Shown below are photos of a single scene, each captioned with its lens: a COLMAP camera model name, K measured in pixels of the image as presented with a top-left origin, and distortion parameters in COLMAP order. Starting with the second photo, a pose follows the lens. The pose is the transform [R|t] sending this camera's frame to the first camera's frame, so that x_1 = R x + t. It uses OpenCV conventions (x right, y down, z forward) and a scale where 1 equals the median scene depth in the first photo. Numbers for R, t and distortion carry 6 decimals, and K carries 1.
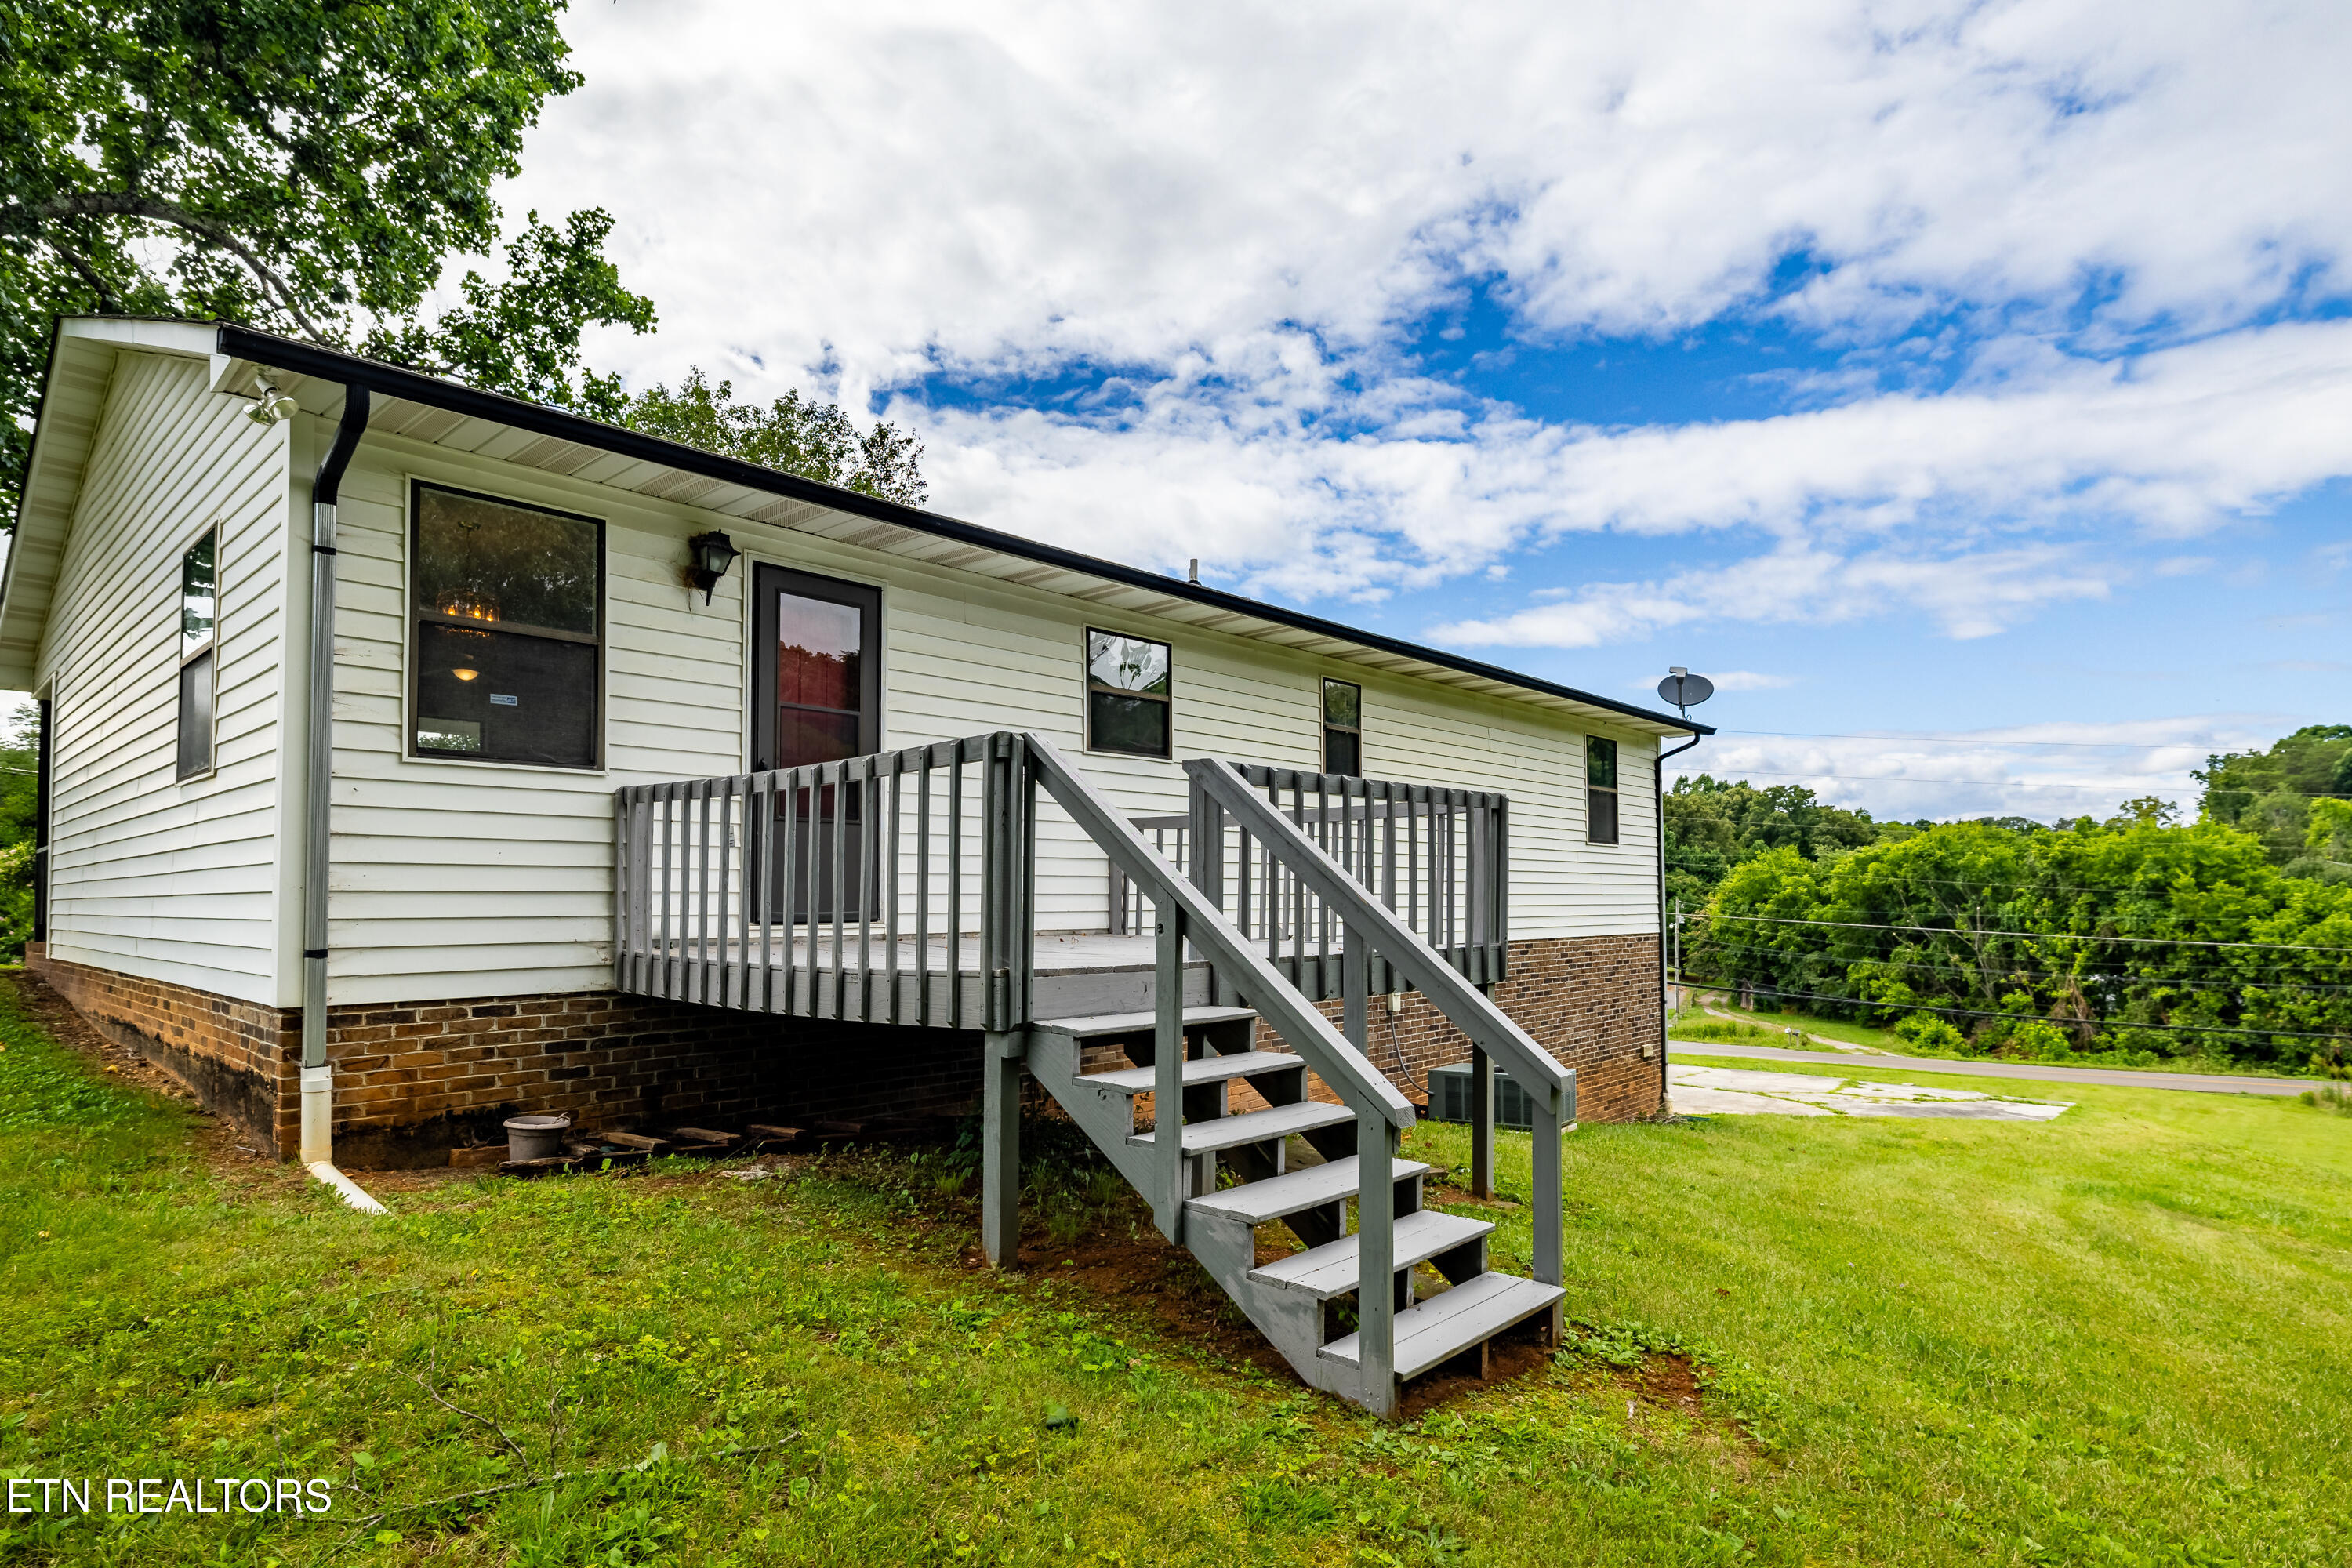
lens RADIAL K [[1260.8, 0, 1166.8], [0, 1260.8, 859.3], [0, 0, 1]] dist [0.003763, 0.001108]
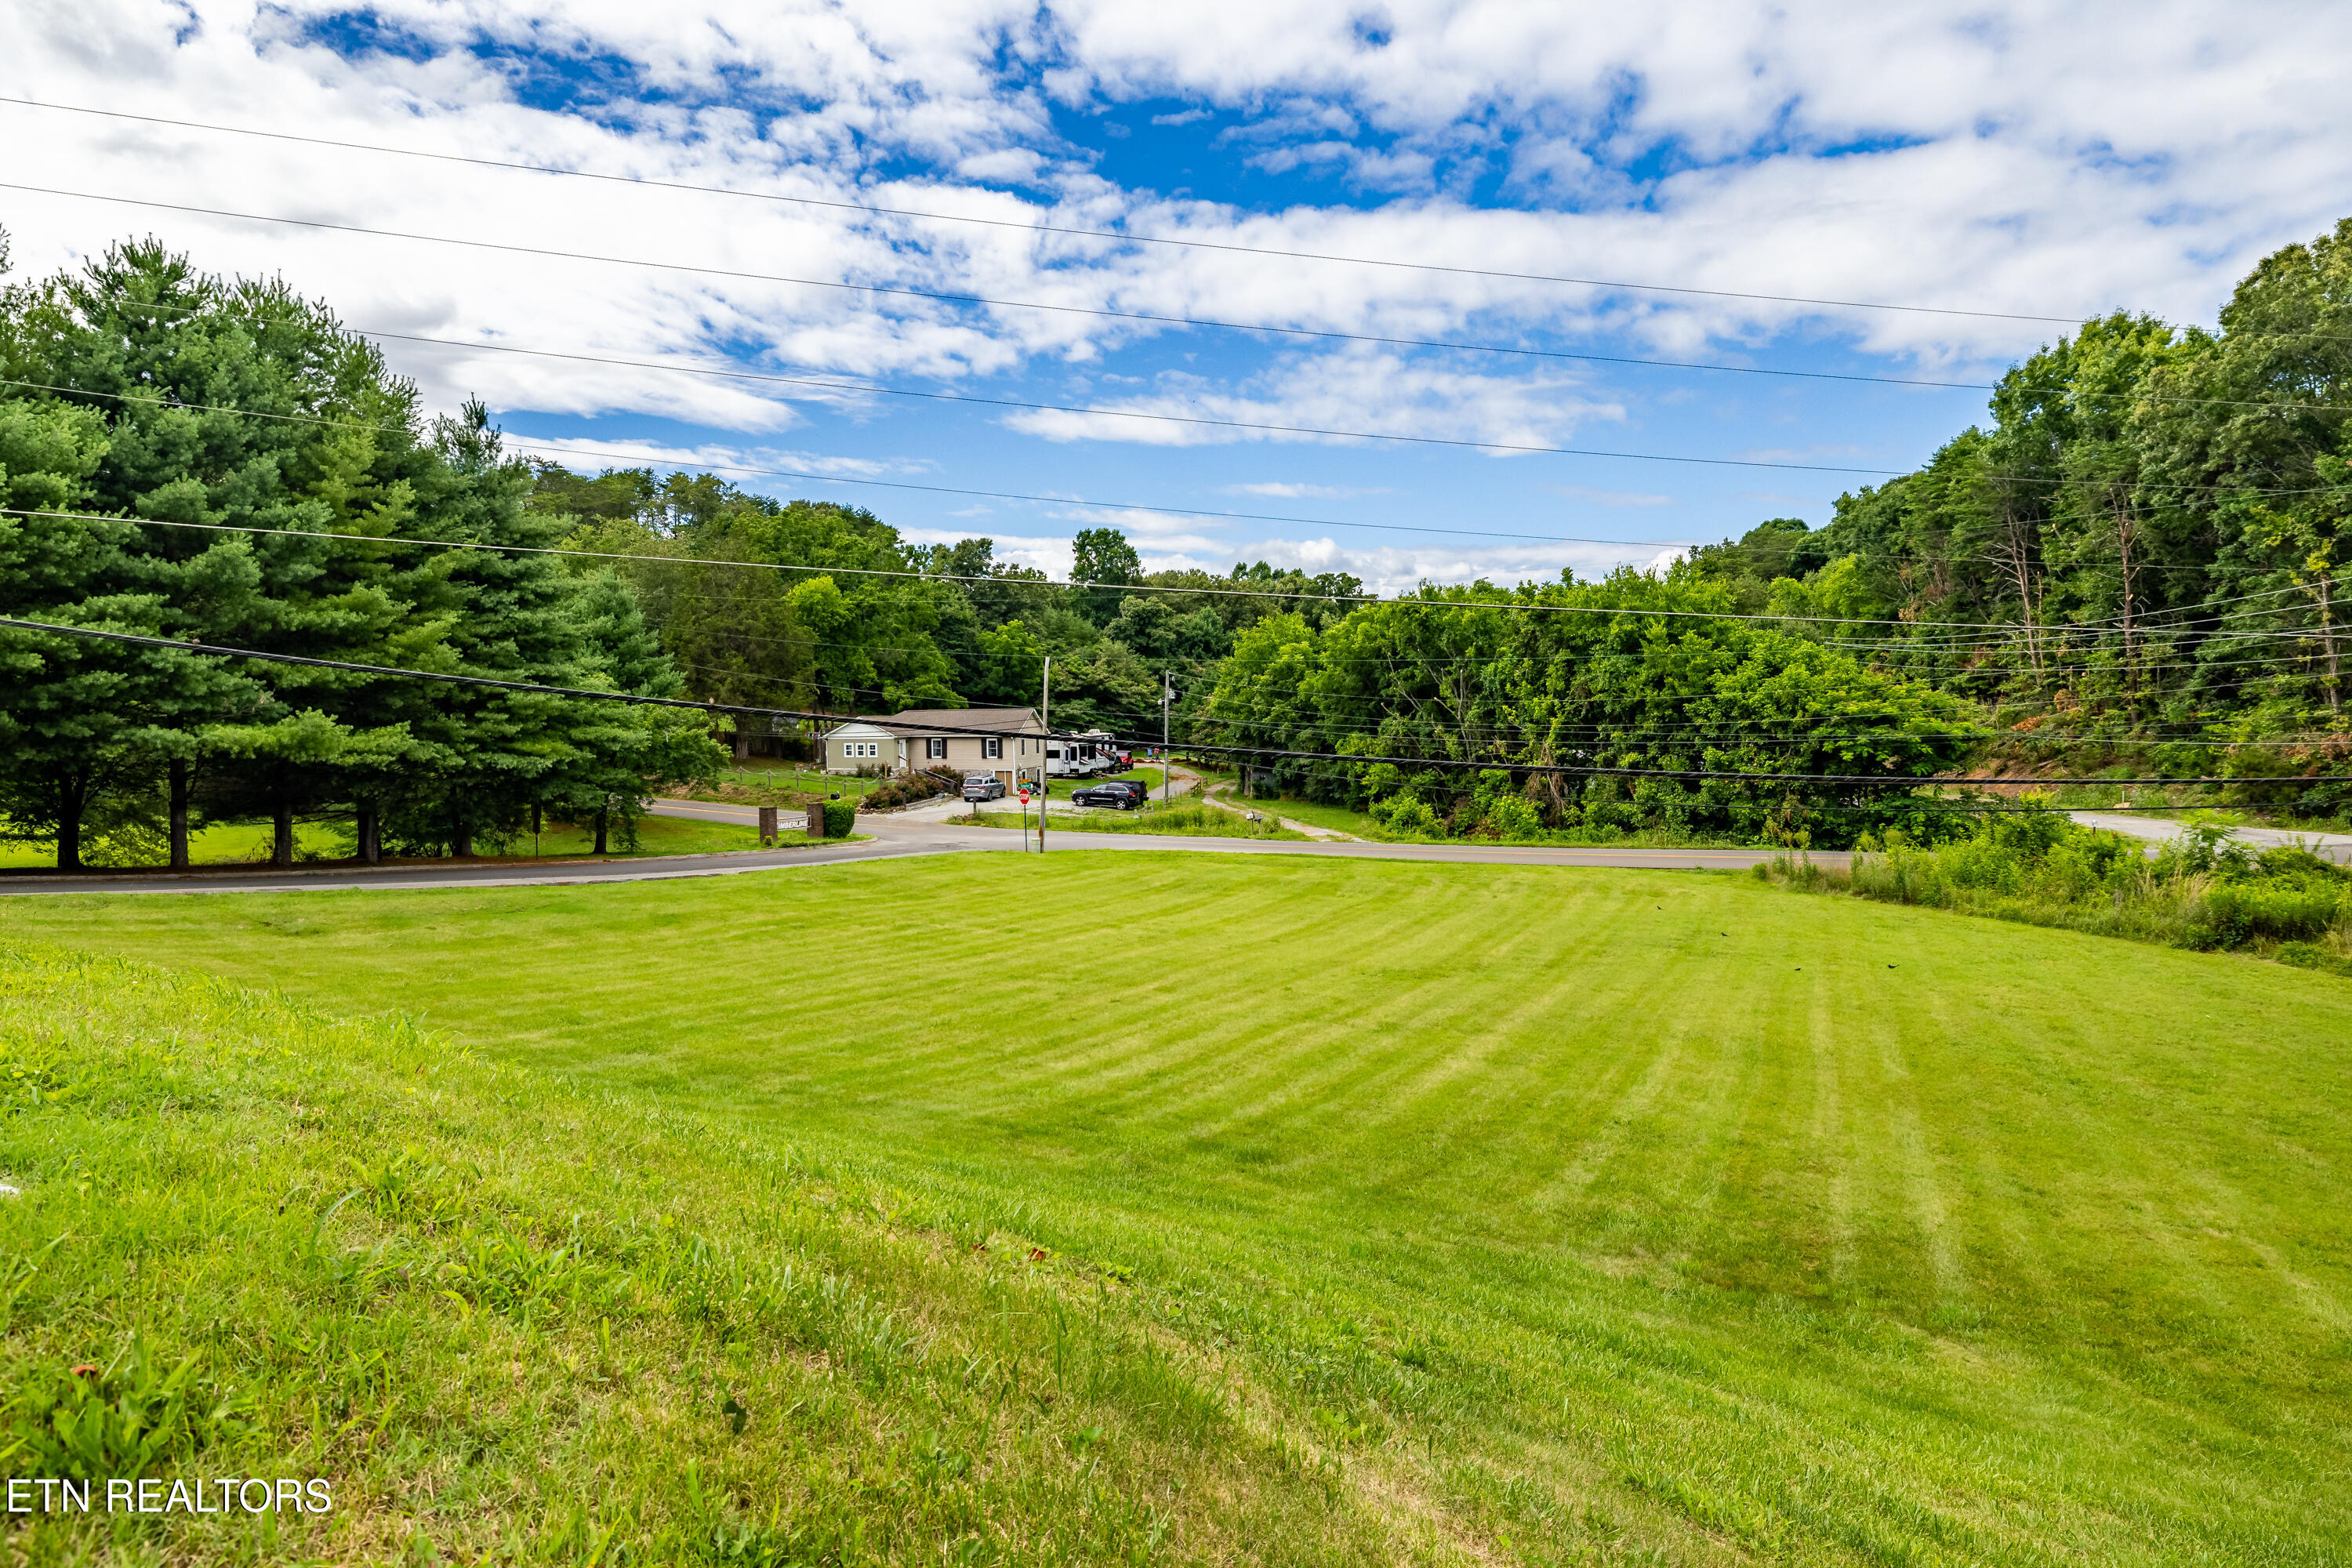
lens RADIAL K [[1269.3, 0, 1184.5], [0, 1269.3, 784.3], [0, 0, 1]] dist [-0.004474, -0.000287]
pose [[0.952397, -0.022700, 0.304013, 0.200893], [-0.005330, 0.995832, 0.091054, 0.040113], [-0.304812, -0.088340, 0.948307, 0.229799]]
